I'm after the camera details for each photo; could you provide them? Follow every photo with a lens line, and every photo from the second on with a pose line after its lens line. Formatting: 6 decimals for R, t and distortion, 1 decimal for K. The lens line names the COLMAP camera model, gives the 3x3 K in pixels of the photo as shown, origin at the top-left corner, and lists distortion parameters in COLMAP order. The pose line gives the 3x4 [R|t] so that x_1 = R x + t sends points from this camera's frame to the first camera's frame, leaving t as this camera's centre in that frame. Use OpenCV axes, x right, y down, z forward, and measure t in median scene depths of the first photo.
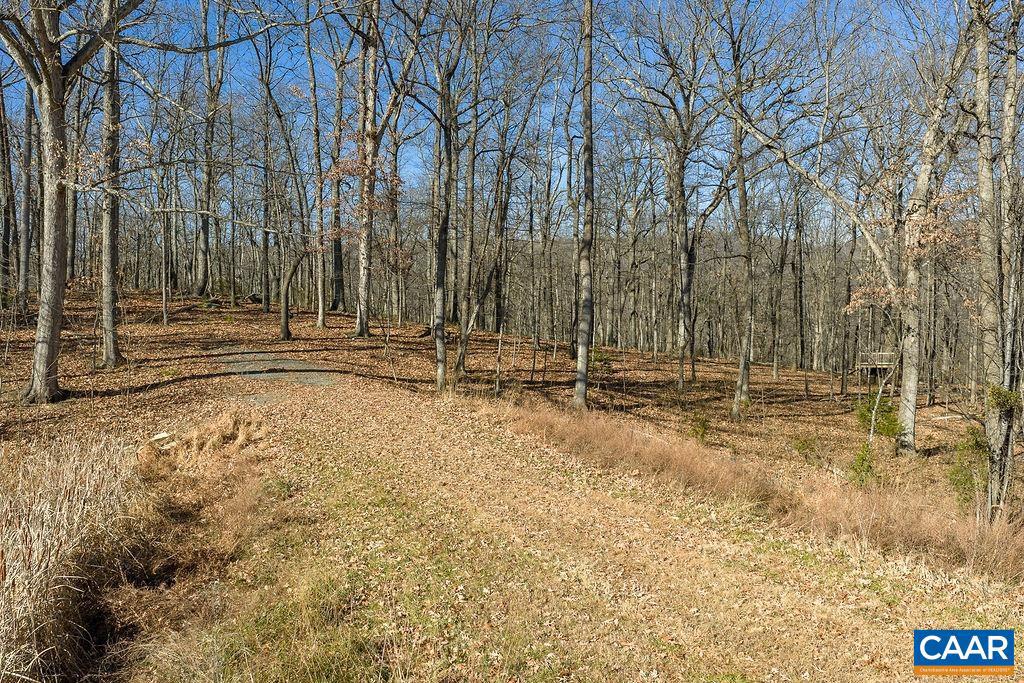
lens RADIAL K [[842.9, 0, 515.5], [0, 842.9, 346.8], [0, 0, 1]] dist [0.017027, -0.029326]
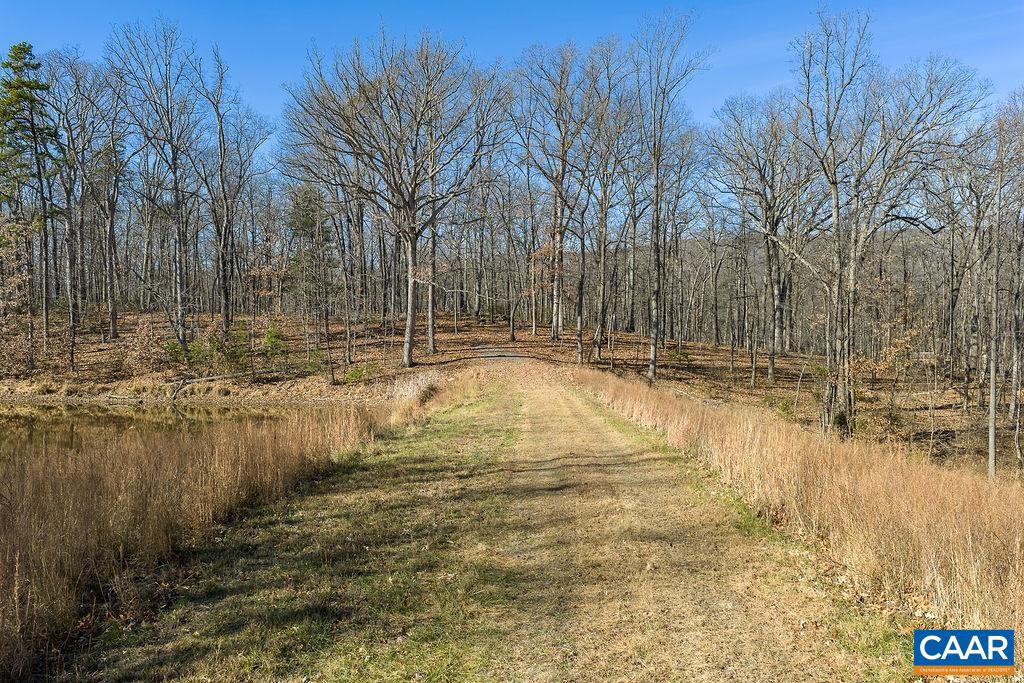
lens RADIAL K [[842.9, 0, 510.6], [0, 842.9, 342.7], [0, 0, 1]] dist [0.017027, -0.029326]
pose [[0.939324, 0.006667, -0.342968, 0.416744], [-0.007691, 0.999969, -0.001626, -0.002249], [0.342946, 0.004165, 0.939346, -0.885763]]
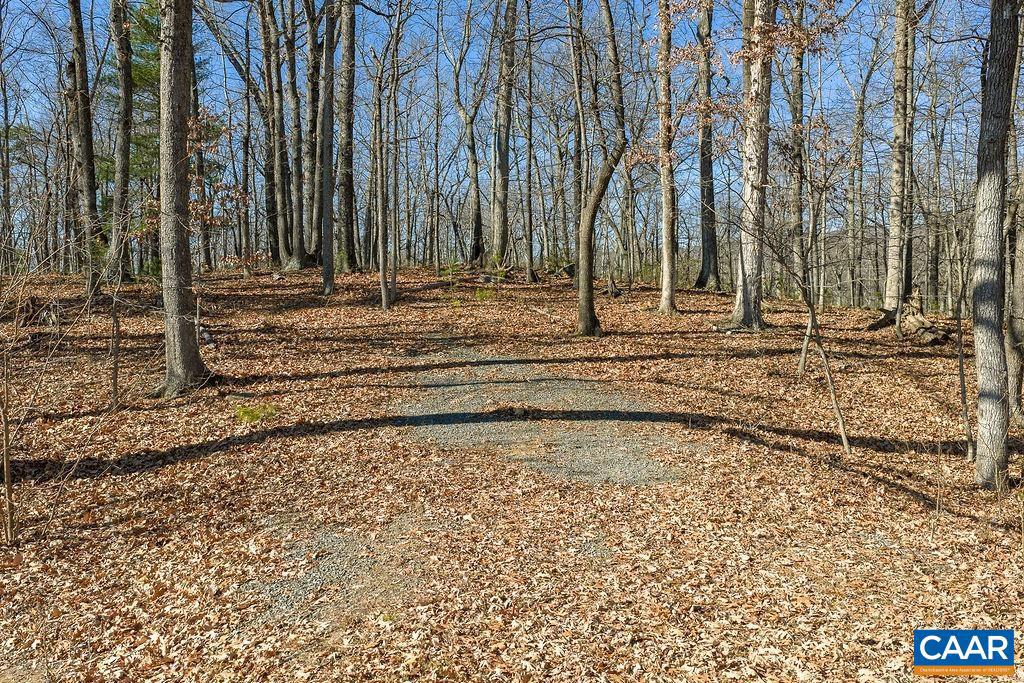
lens RADIAL K [[842.9, 0, 508.9], [0, 842.9, 350.0], [0, 0, 1]] dist [0.017027, -0.029326]
pose [[0.898316, 0.004174, -0.439330, -0.103963], [-0.003102, 0.999990, 0.003158, -0.001150], [0.439339, -0.001474, 0.898320, 0.569844]]
